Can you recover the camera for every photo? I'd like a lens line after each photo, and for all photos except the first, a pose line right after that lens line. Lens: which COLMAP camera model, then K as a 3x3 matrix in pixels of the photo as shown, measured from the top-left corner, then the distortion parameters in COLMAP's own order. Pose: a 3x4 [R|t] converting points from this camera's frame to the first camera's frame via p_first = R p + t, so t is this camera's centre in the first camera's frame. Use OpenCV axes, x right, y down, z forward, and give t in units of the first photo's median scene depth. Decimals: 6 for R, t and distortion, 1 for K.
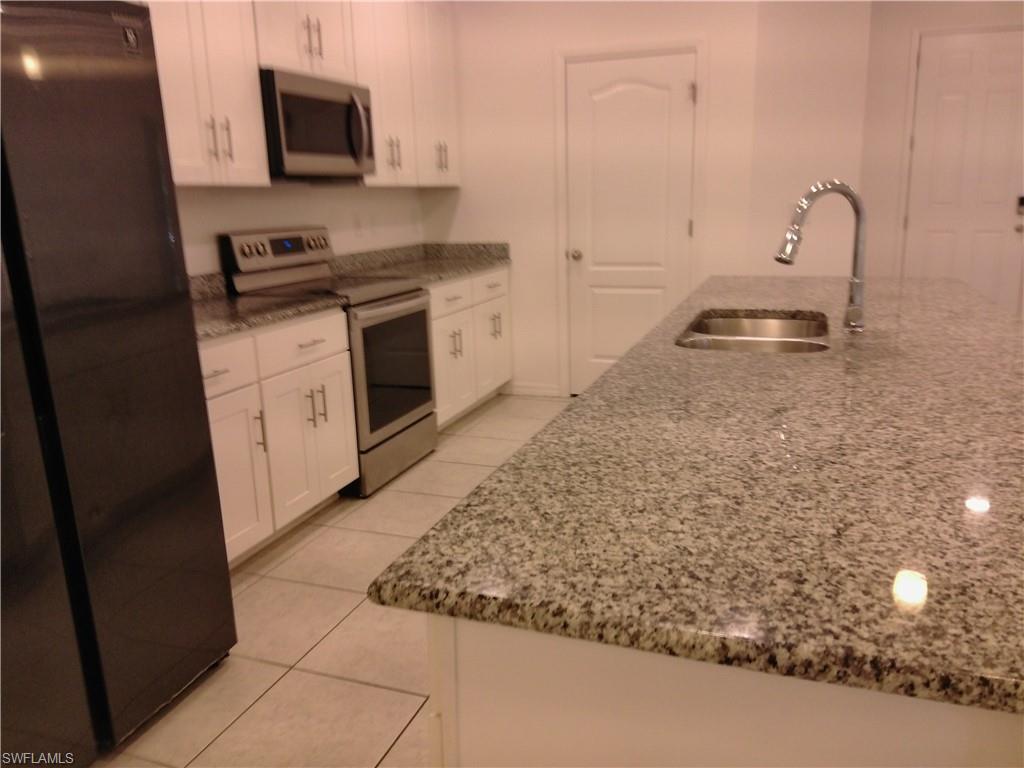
lens RADIAL K [[792.3, 0, 508.6], [0, 792.3, 385.6], [0, 0, 1]] dist [0.045002, 0.000612]
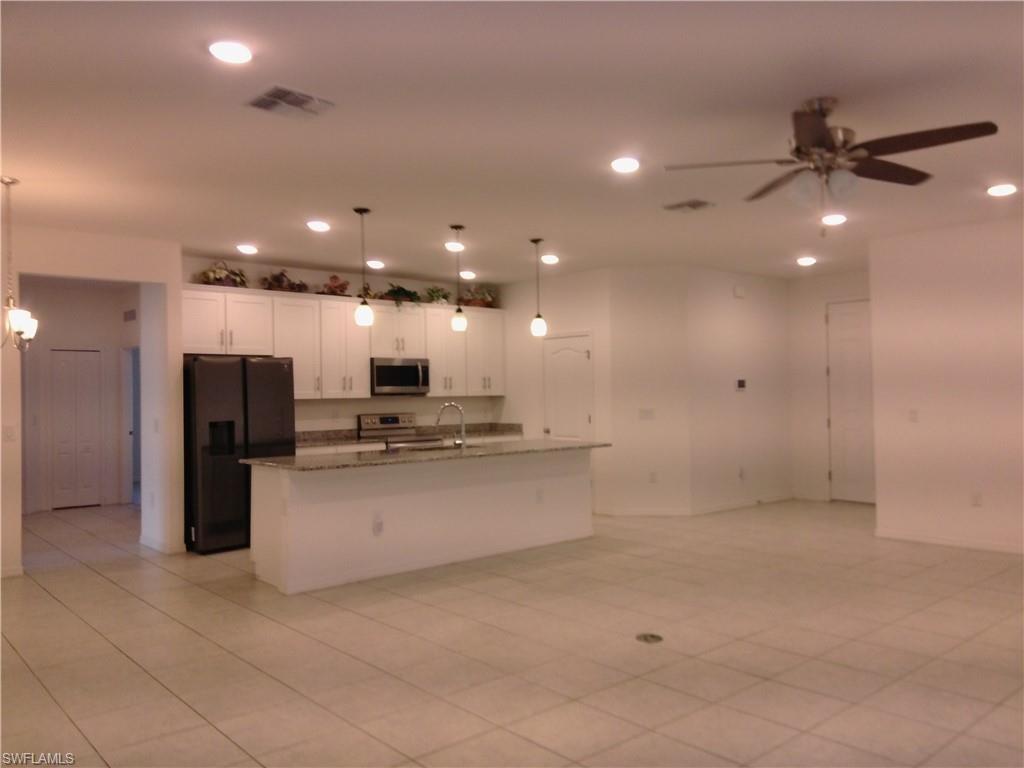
lens RADIAL K [[792.3, 0, 514.1], [0, 792.3, 387.6], [0, 0, 1]] dist [0.045002, 0.000612]
pose [[0.886983, 0.013888, -0.461593, 1.195488], [-0.118653, 0.972845, -0.198730, 0.169284], [0.446299, 0.231039, 0.864545, -0.979548]]
